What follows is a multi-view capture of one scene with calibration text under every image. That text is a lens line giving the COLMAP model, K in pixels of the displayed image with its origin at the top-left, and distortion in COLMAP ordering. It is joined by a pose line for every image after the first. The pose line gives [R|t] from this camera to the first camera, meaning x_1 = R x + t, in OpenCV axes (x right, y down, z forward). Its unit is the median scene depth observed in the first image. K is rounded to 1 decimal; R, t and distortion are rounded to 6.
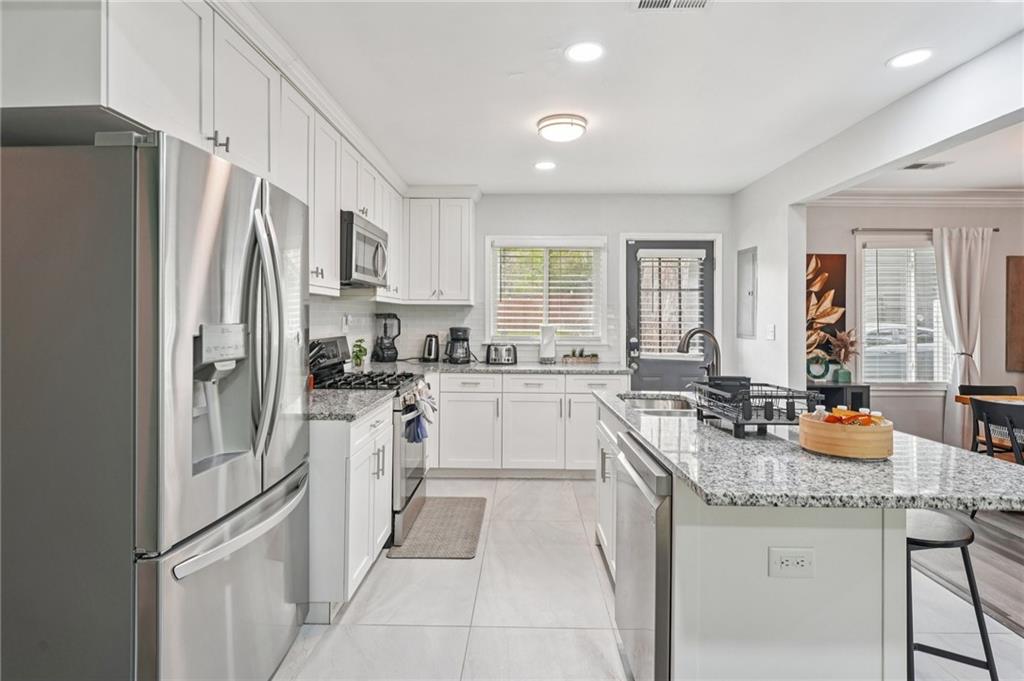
lens RADIAL K [[521.0, 0, 511.7], [0, 521.0, 317.6], [0, 0, 1]] dist [0.028702, 0.000249]
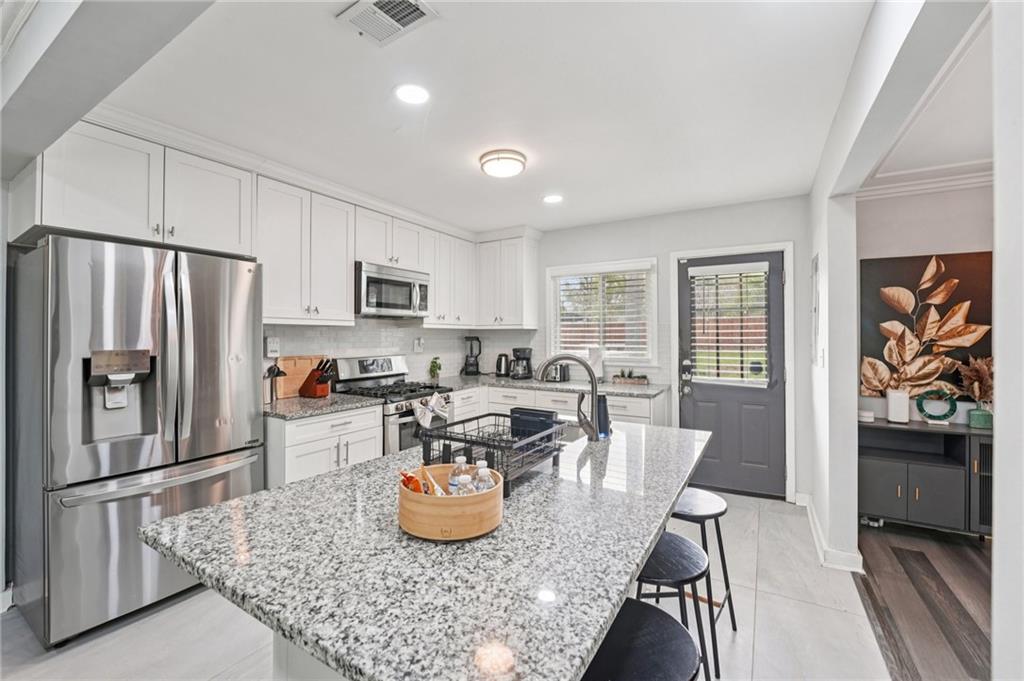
lens RADIAL K [[424.8, 0, 509.0], [0, 424.8, 343.7], [0, 0, 1]] dist [0.001504, -0.000279]
pose [[0.864576, 0.002609, -0.502495, 0.353116], [0.005410, 0.999880, 0.014500, -0.005241], [0.502473, -0.015255, 0.864459, 0.162868]]
